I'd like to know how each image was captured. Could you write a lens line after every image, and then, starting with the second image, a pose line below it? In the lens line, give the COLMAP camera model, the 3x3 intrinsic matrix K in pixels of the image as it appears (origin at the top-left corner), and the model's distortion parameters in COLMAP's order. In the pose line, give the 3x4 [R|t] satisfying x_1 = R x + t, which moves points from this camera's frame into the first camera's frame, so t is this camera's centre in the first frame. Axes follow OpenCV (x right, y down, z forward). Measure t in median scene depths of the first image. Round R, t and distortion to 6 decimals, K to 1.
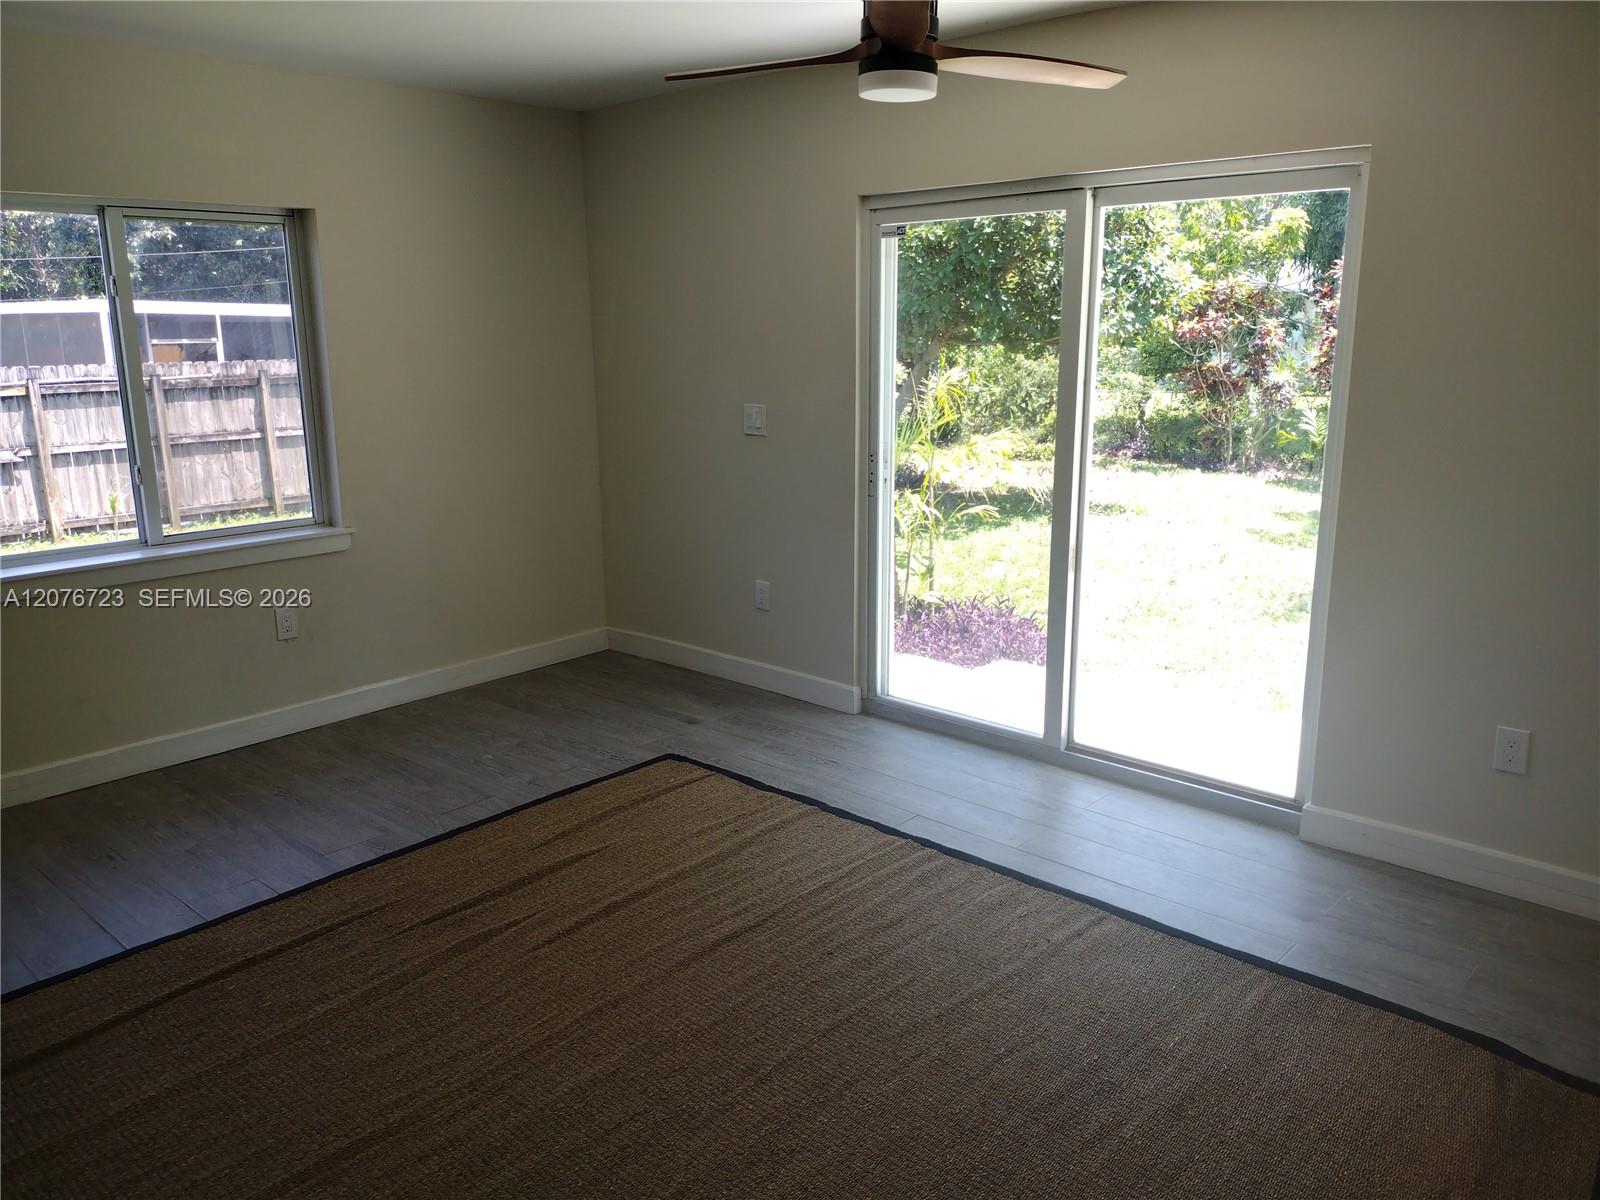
lens RADIAL K [[1193.3, 0, 782.2], [0, 1193.3, 602.9], [0, 0, 1]] dist [0.020819, -0.040667]
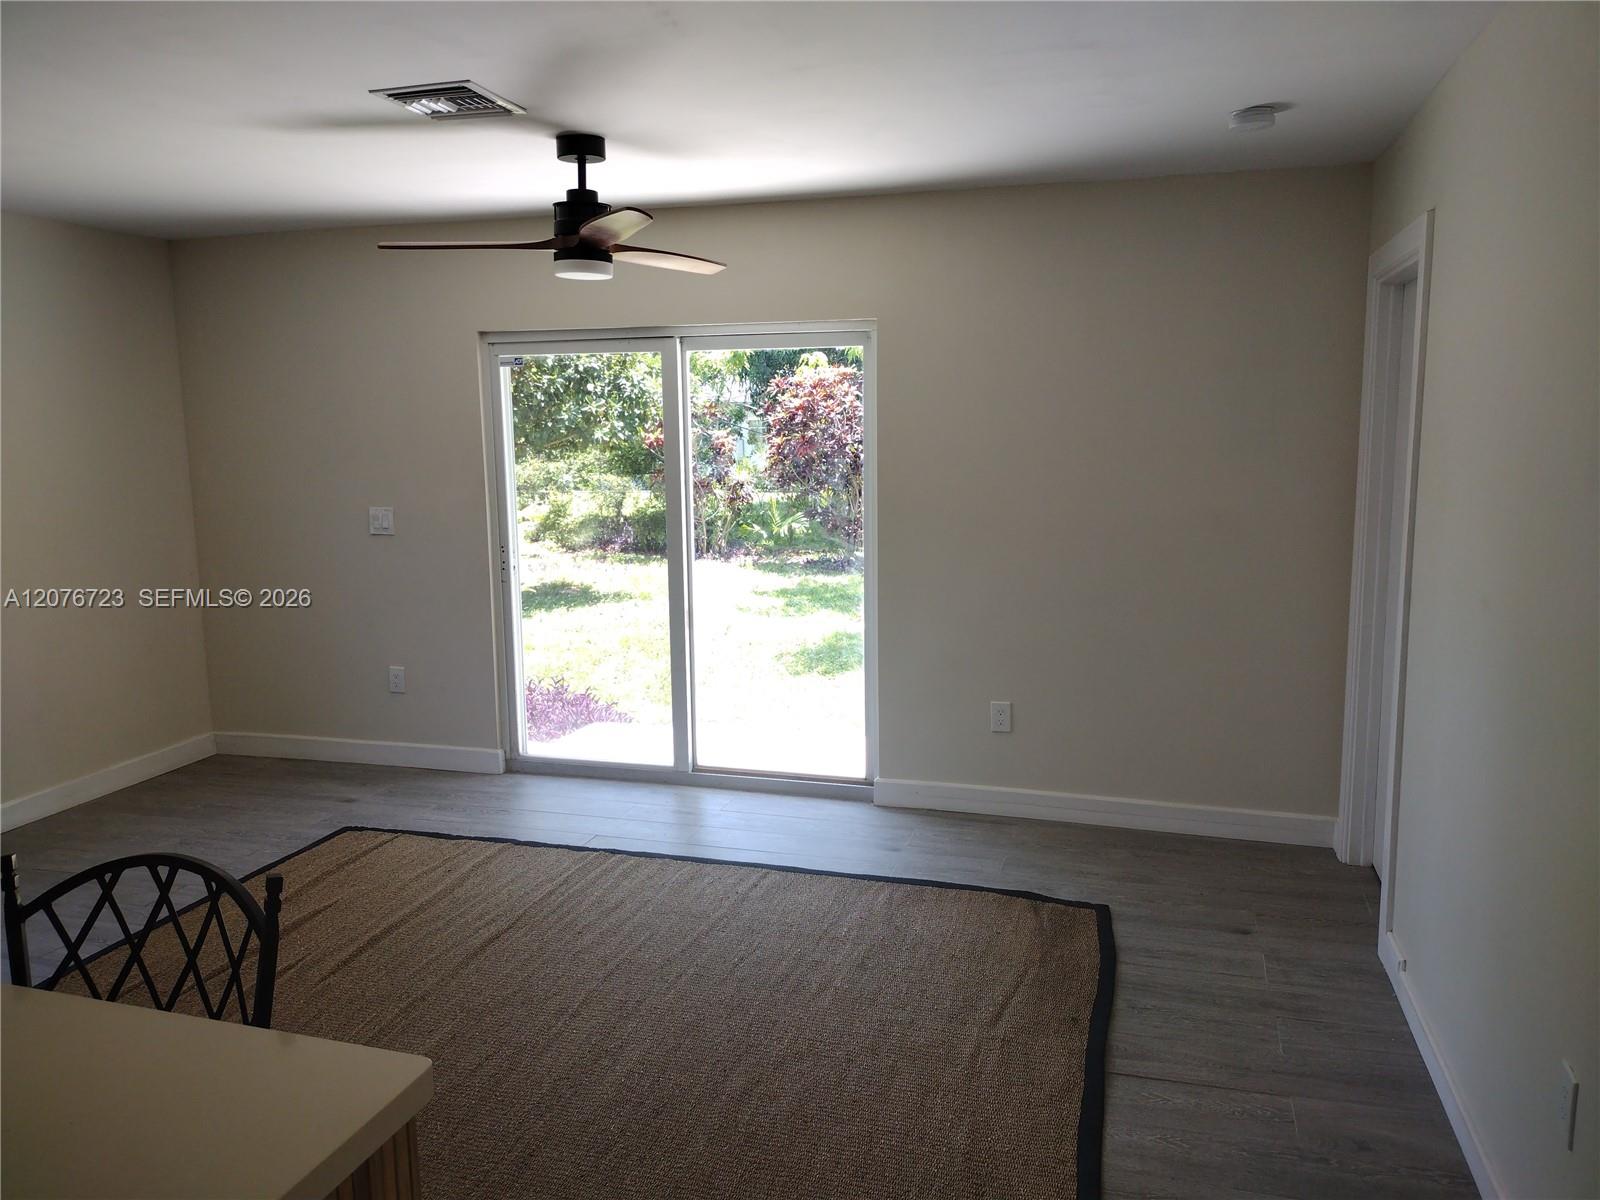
lens RADIAL K [[1193.3, 0, 810.6], [0, 1193.3, 591.9], [0, 0, 1]] dist [0.020819, -0.040667]
pose [[0.892510, -0.062414, 0.446688, -0.175695], [0.103611, 0.992265, -0.068376, 0.030044], [-0.438965, 0.107308, 0.892073, -0.166677]]
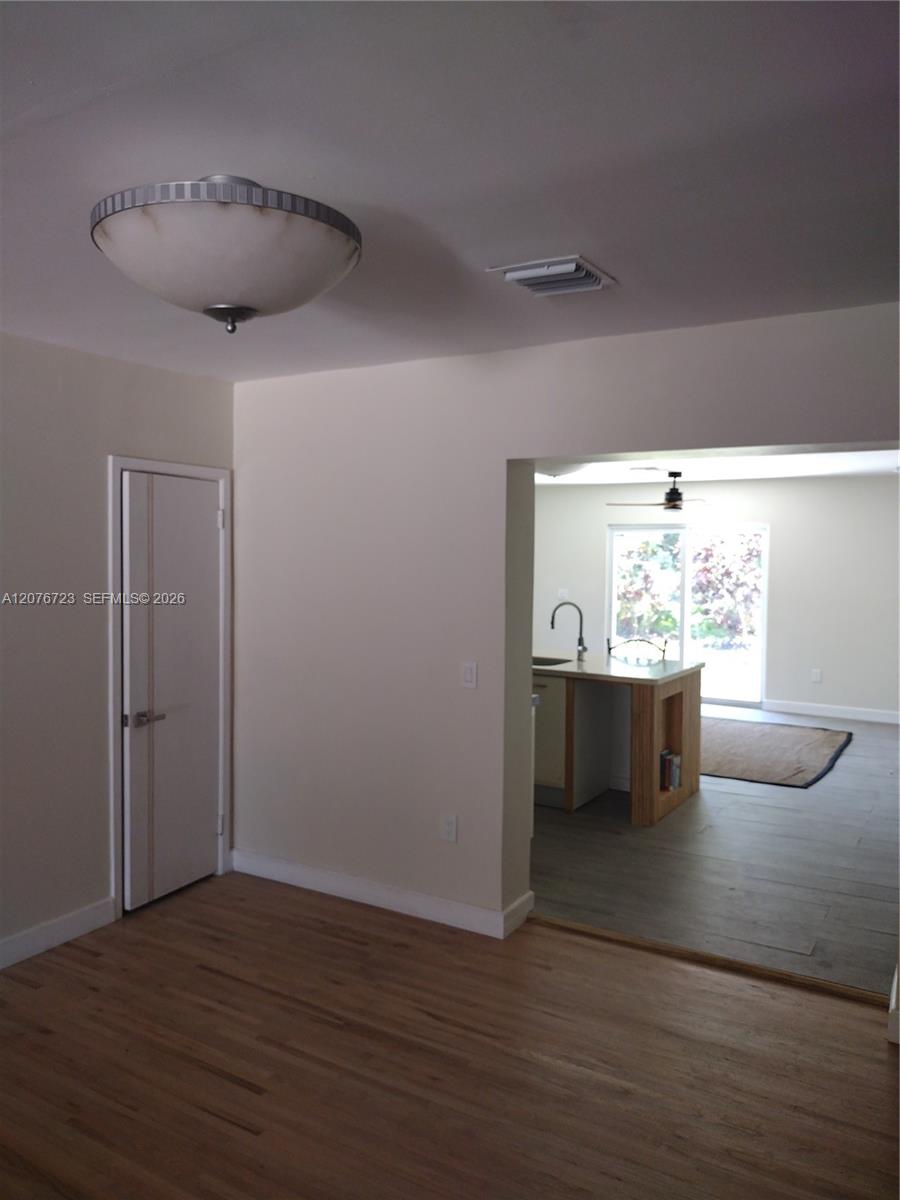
lens RADIAL K [[895.0, 0, 447.6], [0, 895.0, 599.8], [0, 0, 1]] dist [0.020819, -0.040667]
pose [[0.978876, 0.001929, 0.204444, -0.773562], [0.034626, 0.983946, -0.175072, 0.235263], [-0.201500, 0.178453, 0.963095, -1.074371]]
